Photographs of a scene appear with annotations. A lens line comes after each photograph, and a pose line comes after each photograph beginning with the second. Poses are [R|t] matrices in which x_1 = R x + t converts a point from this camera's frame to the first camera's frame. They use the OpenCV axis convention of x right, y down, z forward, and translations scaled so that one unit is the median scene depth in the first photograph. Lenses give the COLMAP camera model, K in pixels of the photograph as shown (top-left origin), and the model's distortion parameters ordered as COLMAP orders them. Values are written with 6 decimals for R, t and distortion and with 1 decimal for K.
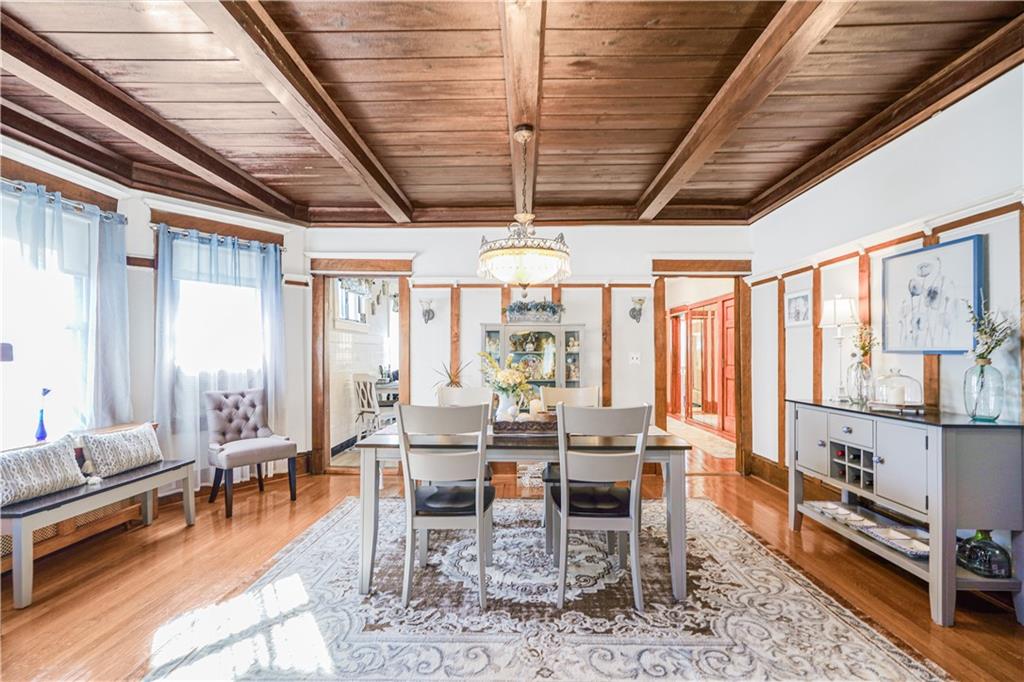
lens RADIAL K [[455.0, 0, 510.4], [0, 455.0, 353.4], [0, 0, 1]] dist [-0.000256, 0.000126]
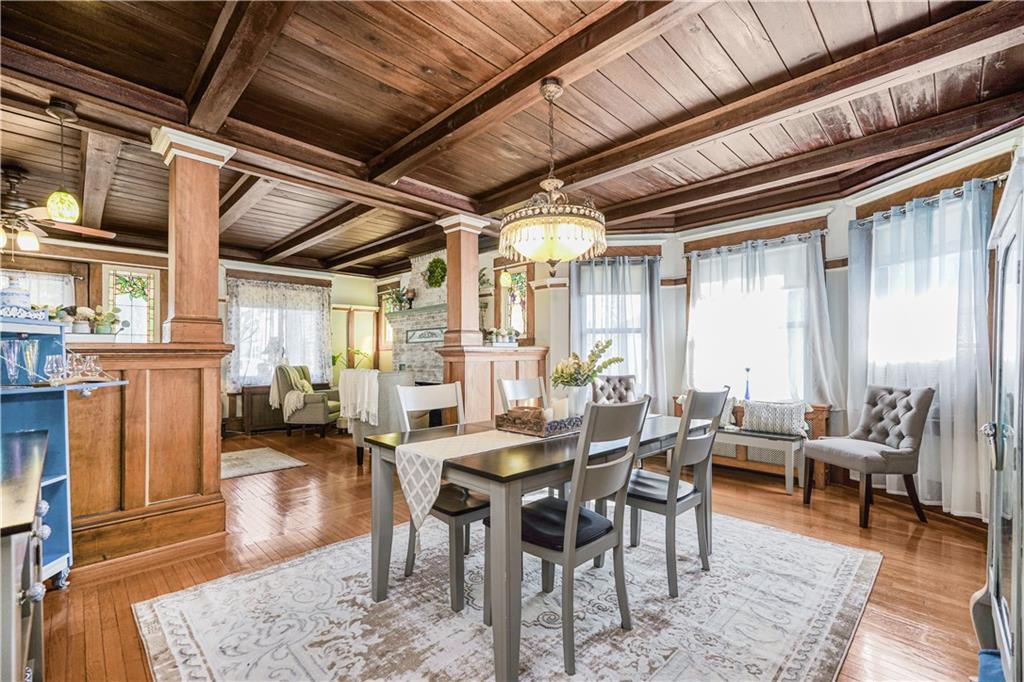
lens RADIAL K [[464.7, 0, 511.6], [0, 464.7, 353.0], [0, 0, 1]] dist [-0.000015, 0.000390]
pose [[-0.702757, 0.000336, -0.711430, 0.684419], [0.005641, 0.999971, -0.005099, 0.027750], [0.711407, -0.007597, -0.702739, 1.486996]]
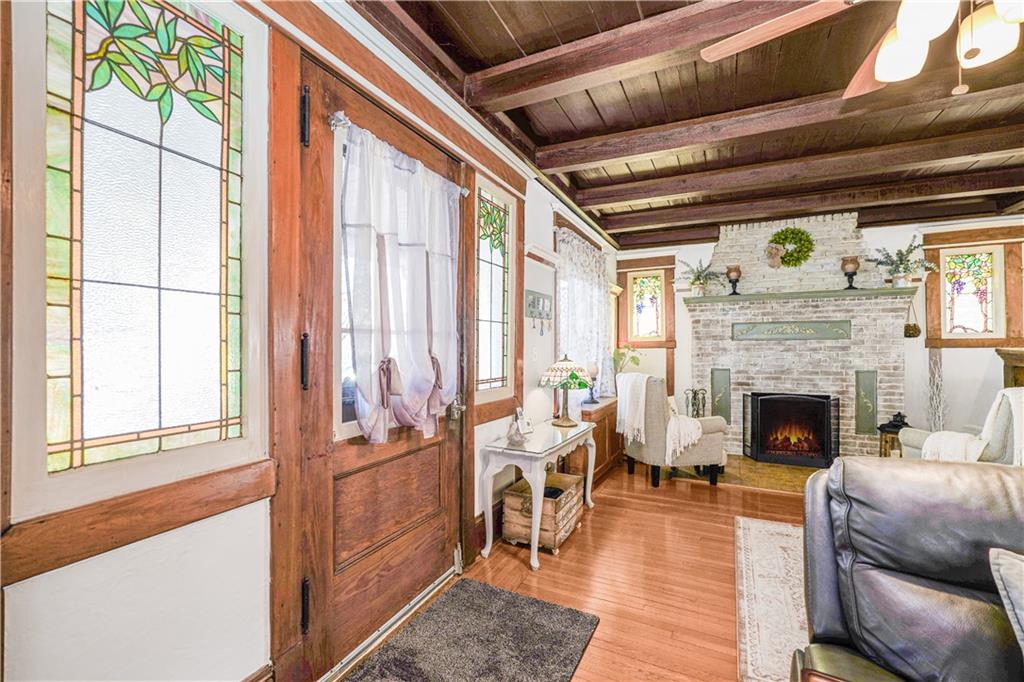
lens RADIAL K [[452.6, 0, 512.0], [0, 452.6, 341.0], [0, 0, 1]] dist [-0.014045, 0.009005]
pose [[-0.418420, -0.006116, -0.908233, 1.289265], [0.000993, 0.999974, -0.007191, -0.025889], [0.908253, -0.003911, -0.418403, -0.728311]]
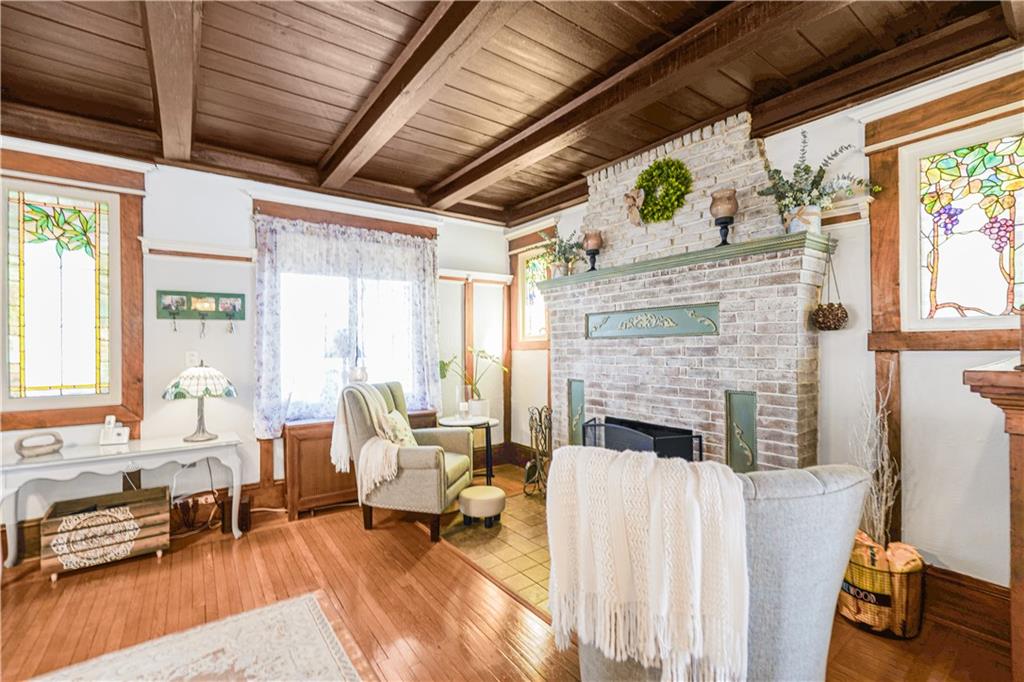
lens RADIAL K [[458.2, 0, 512.0], [0, 458.2, 341.0], [0, 0, 1]] dist [-0.016660, 0.009402]
pose [[-0.794118, 0.002543, -0.607759, 0.220675], [0.008747, 0.999935, -0.007245, -0.027776], [0.607701, -0.011070, -0.794089, 0.190245]]
